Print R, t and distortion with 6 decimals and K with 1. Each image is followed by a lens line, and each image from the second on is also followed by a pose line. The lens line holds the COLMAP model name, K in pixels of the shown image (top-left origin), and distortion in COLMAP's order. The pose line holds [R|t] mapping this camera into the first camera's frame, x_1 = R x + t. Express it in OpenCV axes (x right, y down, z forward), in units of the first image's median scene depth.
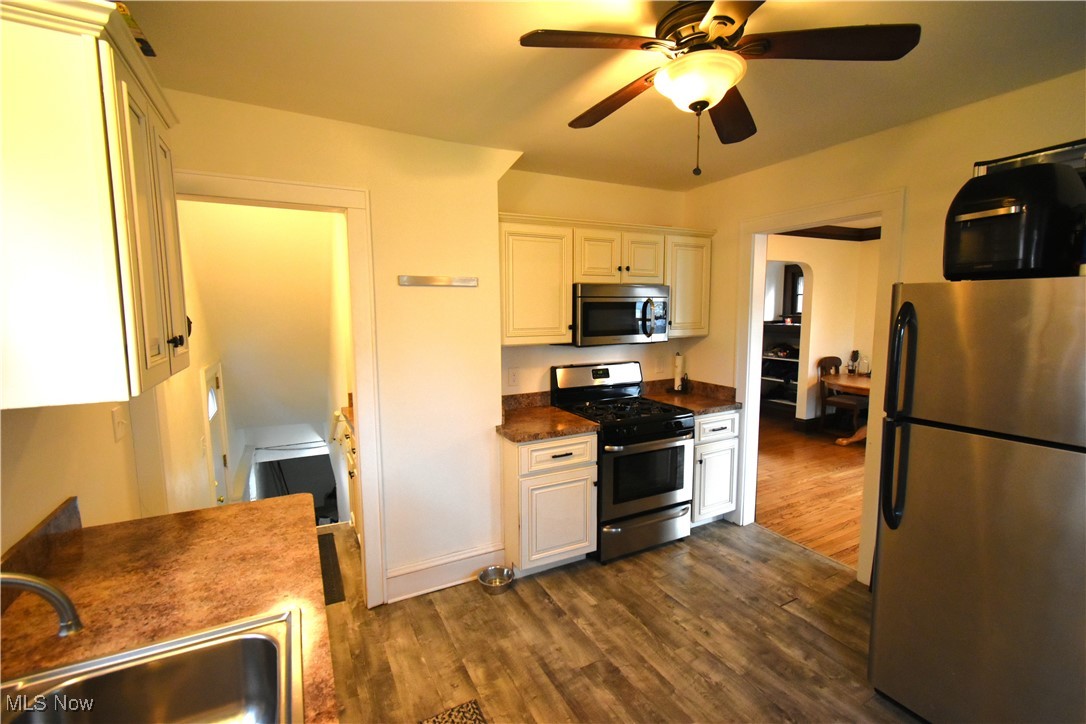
lens RADIAL K [[480.0, 0, 544.1], [0, 480.0, 359.5], [0, 0, 1]] dist [0.000041, 0.000209]
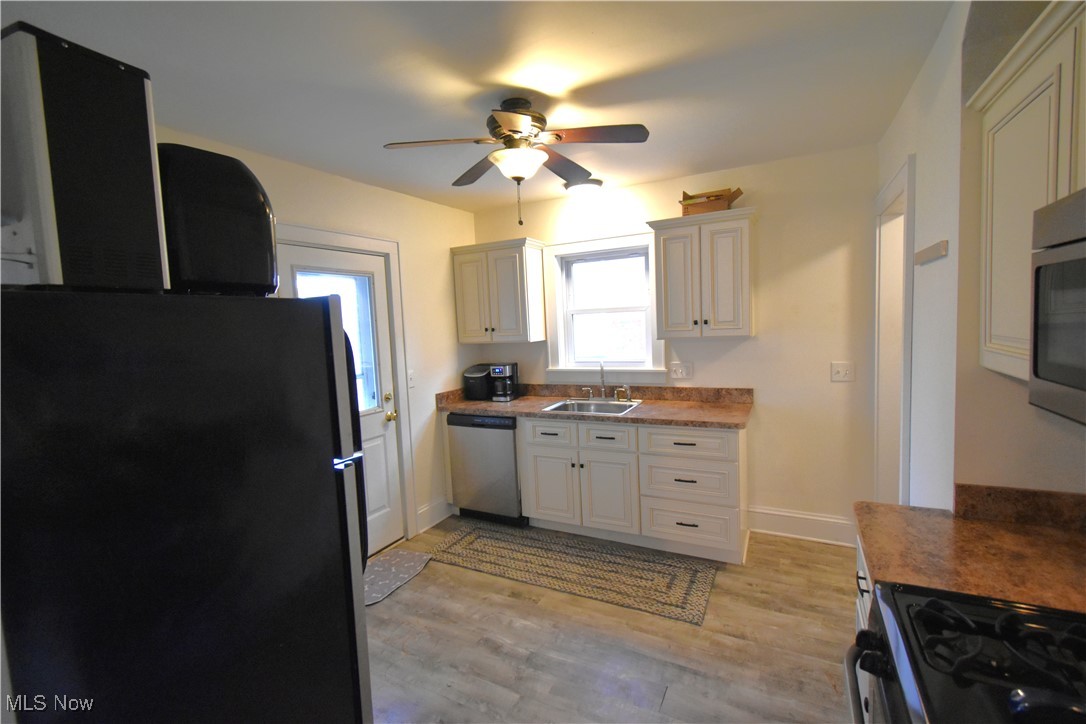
lens RADIAL K [[480.0, 0, 544.1], [0, 480.0, 359.5], [0, 0, 1]] dist [0.000041, 0.000209]
pose [[-0.824433, 0.082495, -0.559915, 0.761480], [-0.012655, 0.986385, 0.163963, -0.146953], [0.565818, 0.142262, -0.812165, 1.559115]]
